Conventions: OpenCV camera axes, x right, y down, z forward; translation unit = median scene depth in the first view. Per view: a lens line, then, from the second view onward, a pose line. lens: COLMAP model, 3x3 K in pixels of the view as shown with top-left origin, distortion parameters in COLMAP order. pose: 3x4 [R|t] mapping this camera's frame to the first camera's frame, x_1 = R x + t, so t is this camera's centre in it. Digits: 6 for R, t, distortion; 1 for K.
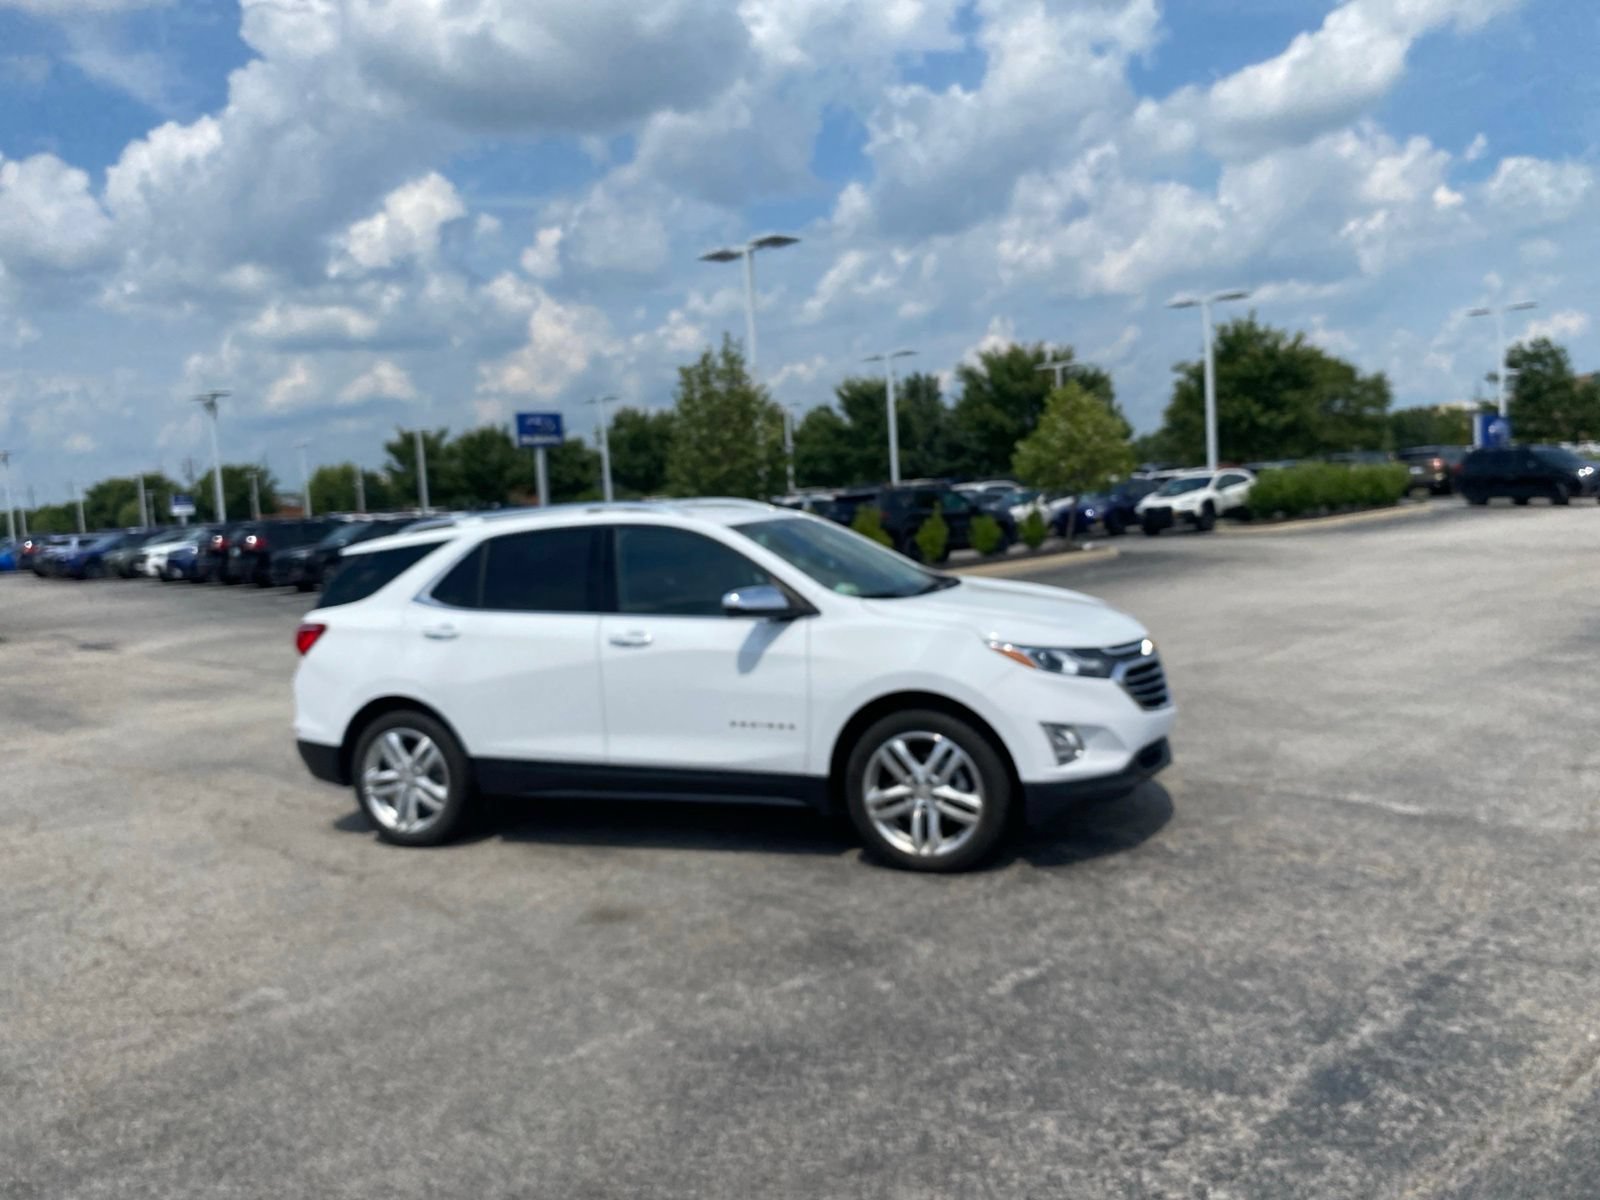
lens RADIAL K [[1243.2, 0, 819.4], [0, 1243.2, 601.8], [0, 0, 1]] dist [-0.004368, -0.007594]
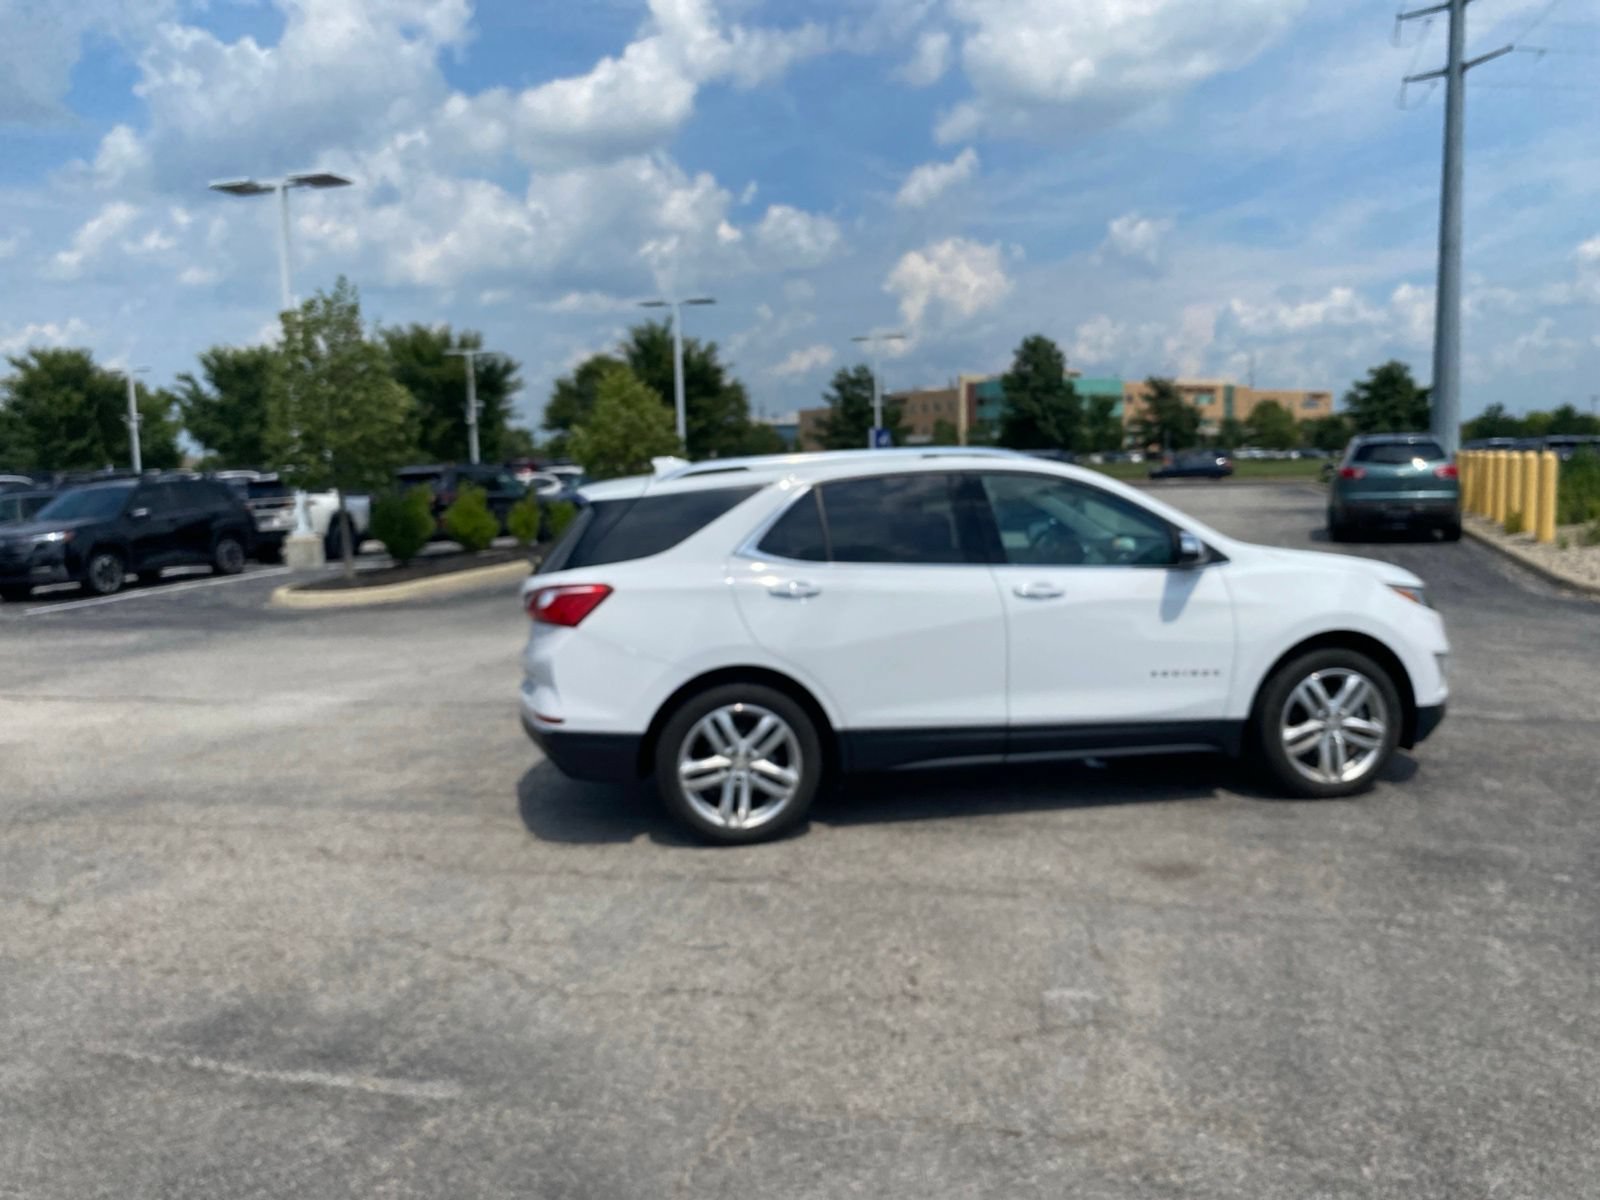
lens RADIAL K [[1243.2, 0, 819.3], [0, 1243.2, 603.4], [0, 0, 1]] dist [-0.004368, -0.007594]
pose [[0.858464, -0.017556, 0.512573, -0.327509], [0.016142, 0.999844, 0.007210, 0.012543], [-0.512619, 0.002084, 0.858613, 0.114371]]
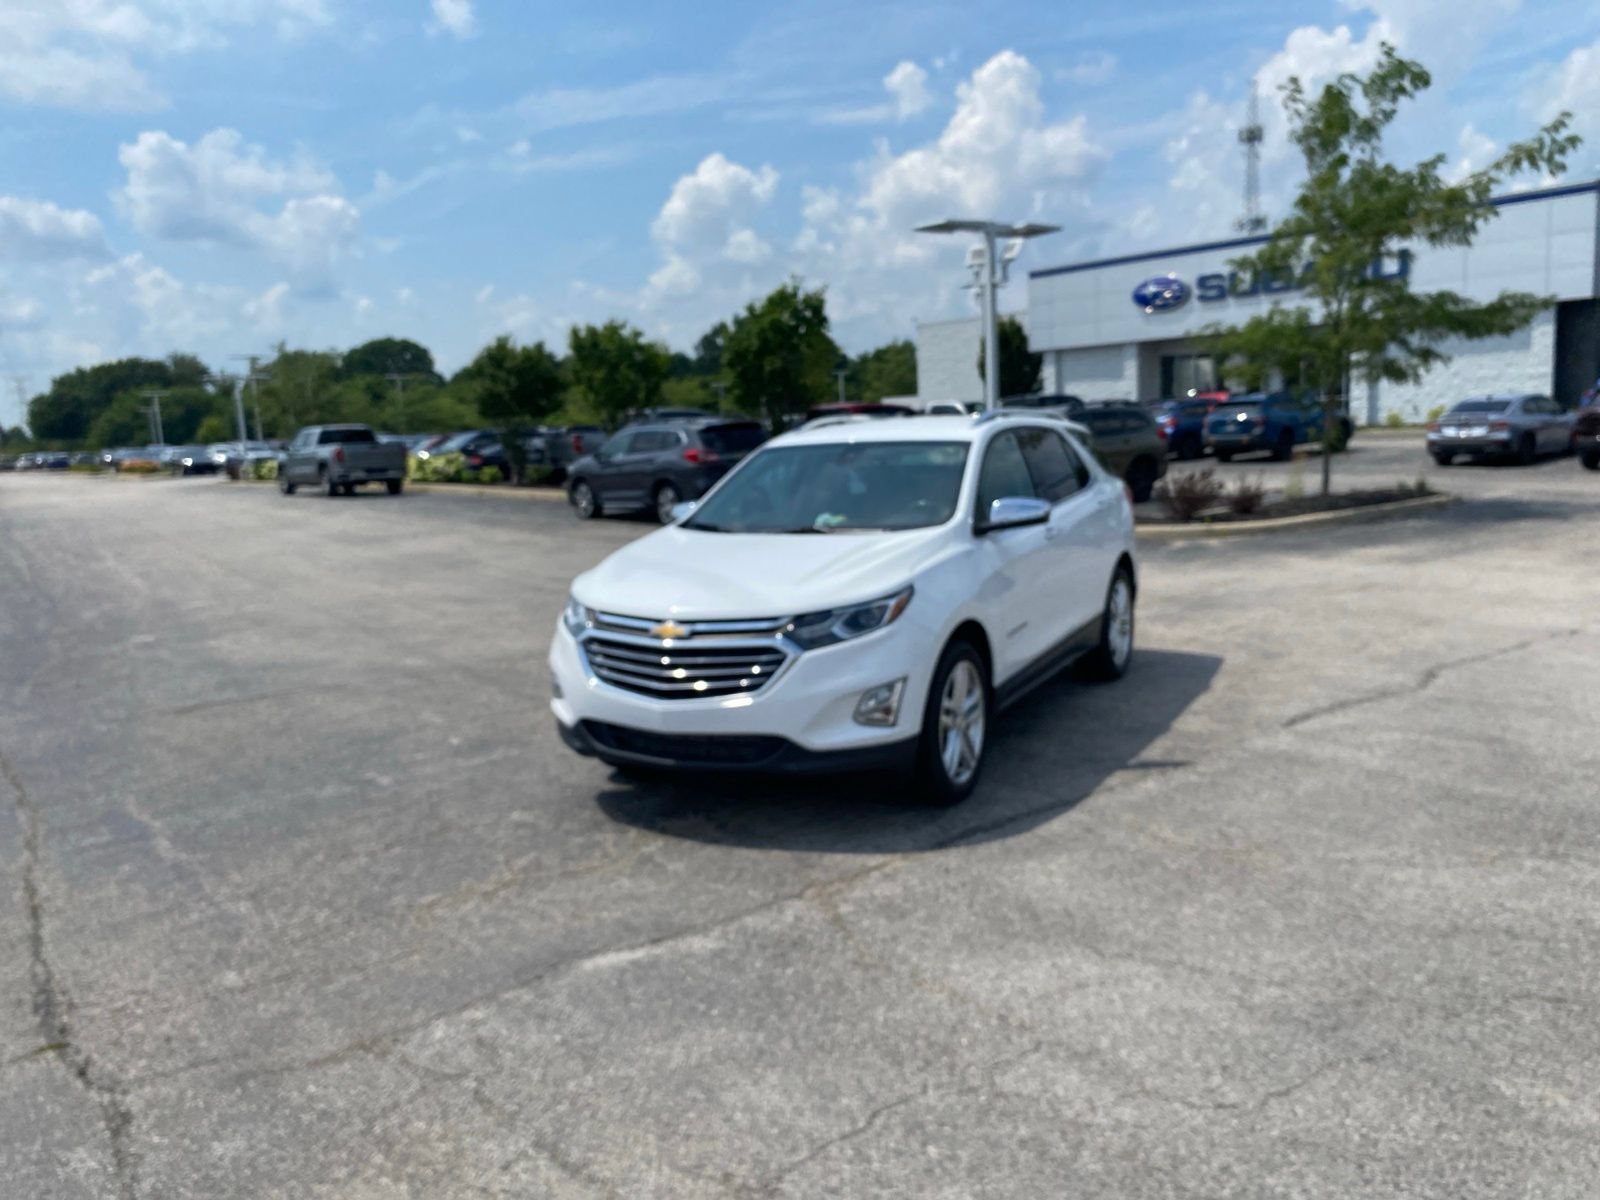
lens RADIAL K [[1243.2, 0, 807.0], [0, 1243.2, 605.6], [0, 0, 1]] dist [-0.004368, -0.007594]
pose [[-0.094841, 0.209016, -0.973302, 0.449098], [-0.028334, 0.976747, 0.212516, -0.068020], [0.995089, 0.047733, -0.086714, 0.483395]]
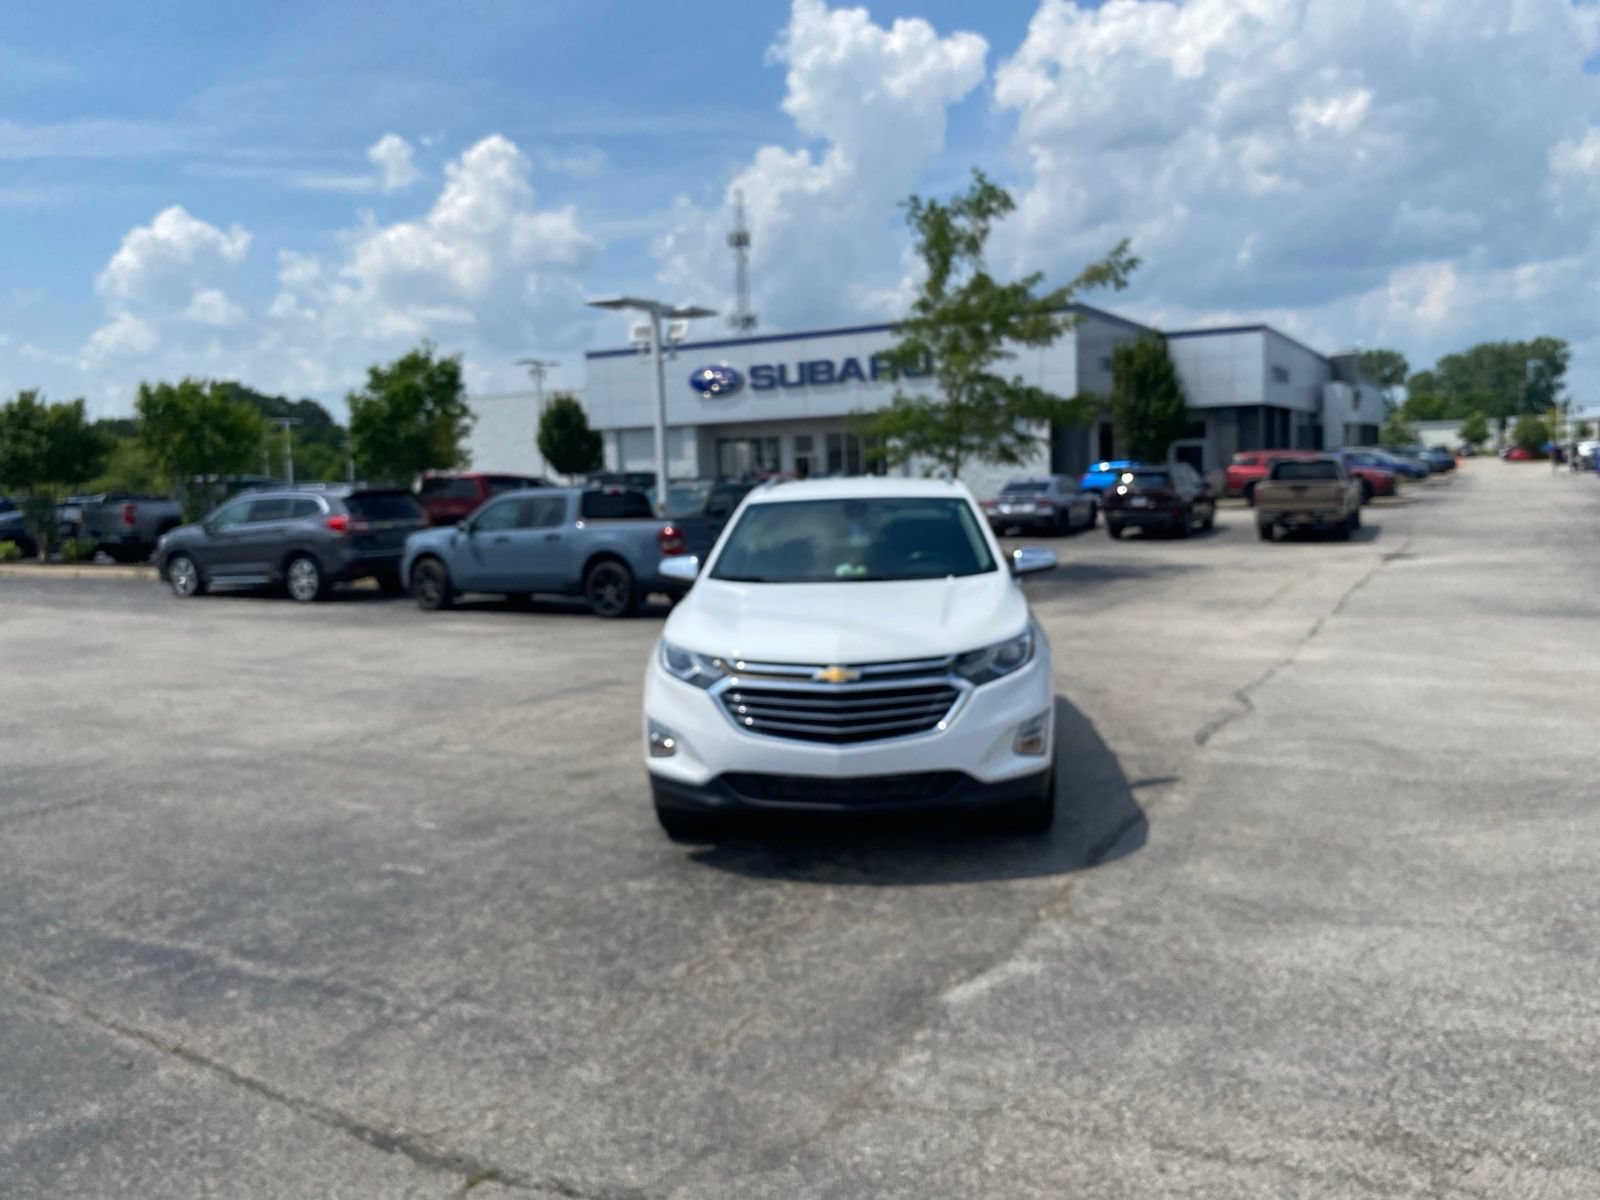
lens RADIAL K [[1243.2, 0, 802.9], [0, 1243.2, 595.4], [0, 0, 1]] dist [-0.004368, -0.007594]
pose [[0.290879, 0.138125, -0.946737, 0.441999], [-0.061546, 0.990176, 0.125553, -0.051912], [0.954778, 0.021747, 0.296522, 0.298933]]
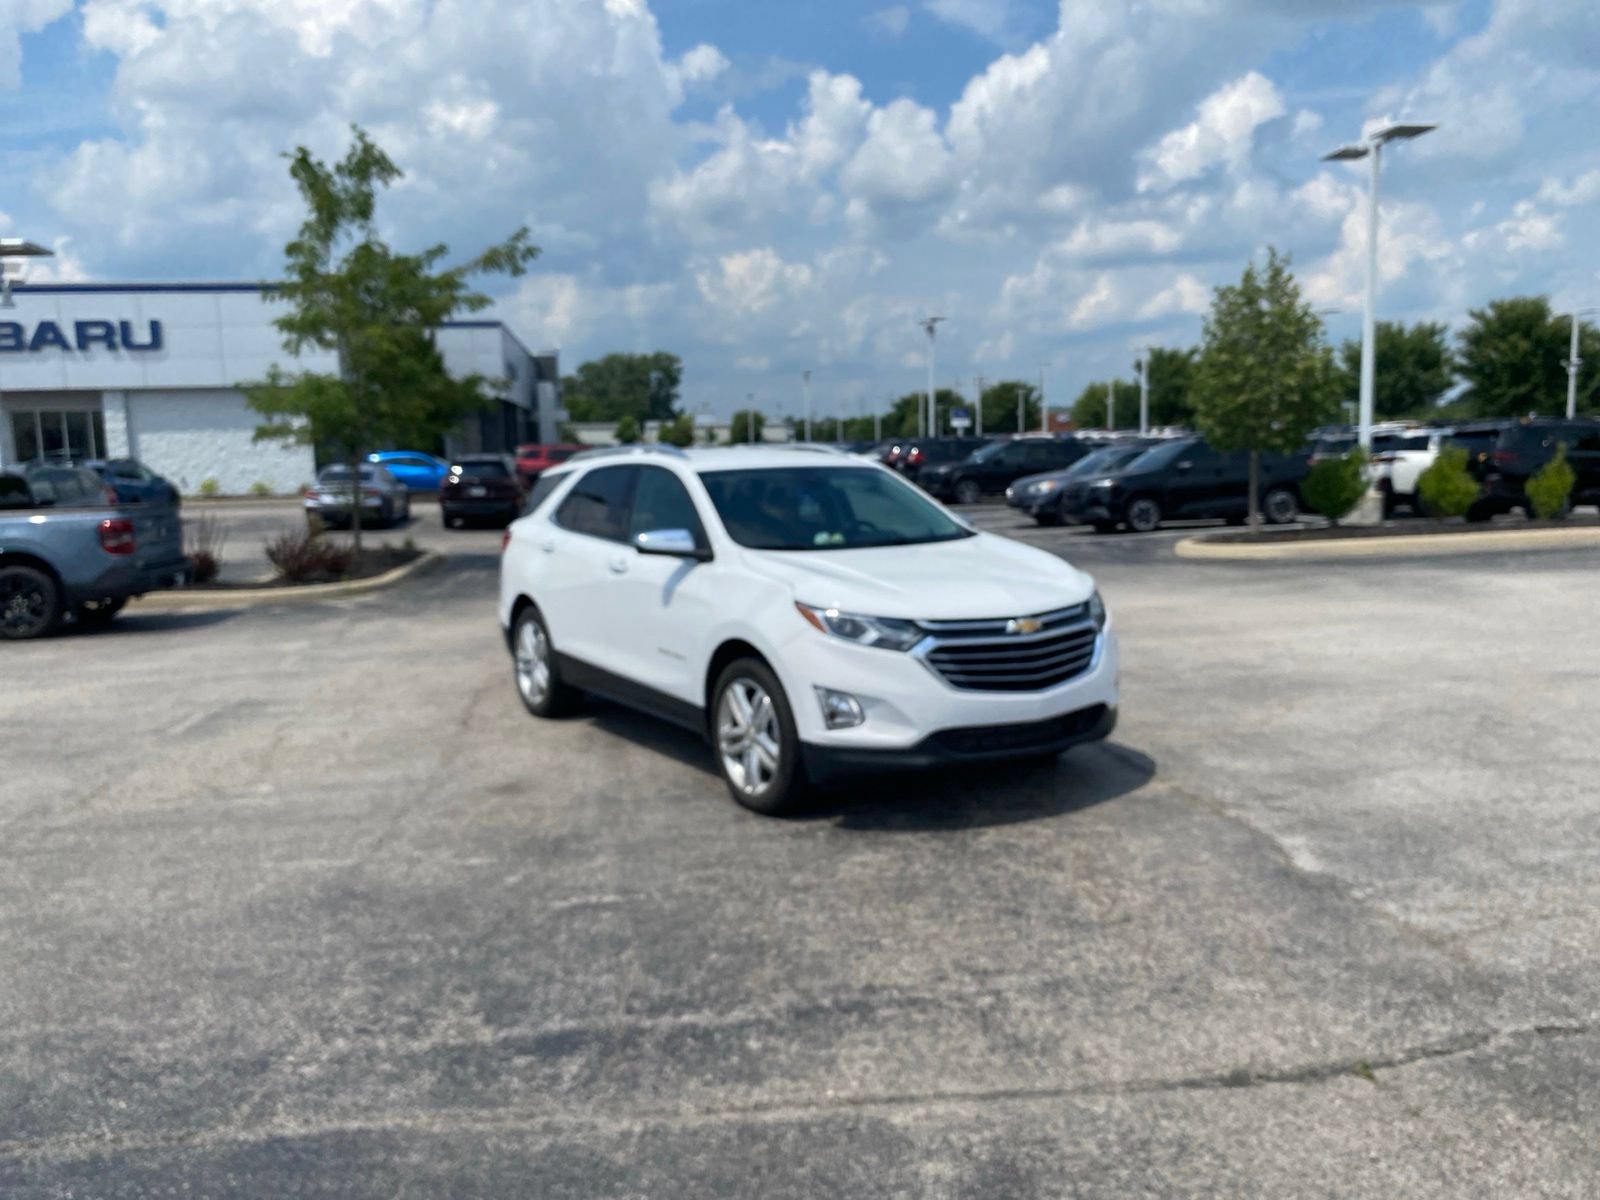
lens RADIAL K [[1243.2, 0, 812.7], [0, 1243.2, 633.5], [0, 0, 1]] dist [-0.004368, -0.007594]
pose [[0.816622, 0.123499, -0.563805, 0.271817], [-0.071811, 0.990990, 0.113060, -0.021062], [0.572687, -0.051840, 0.818133, 0.066540]]
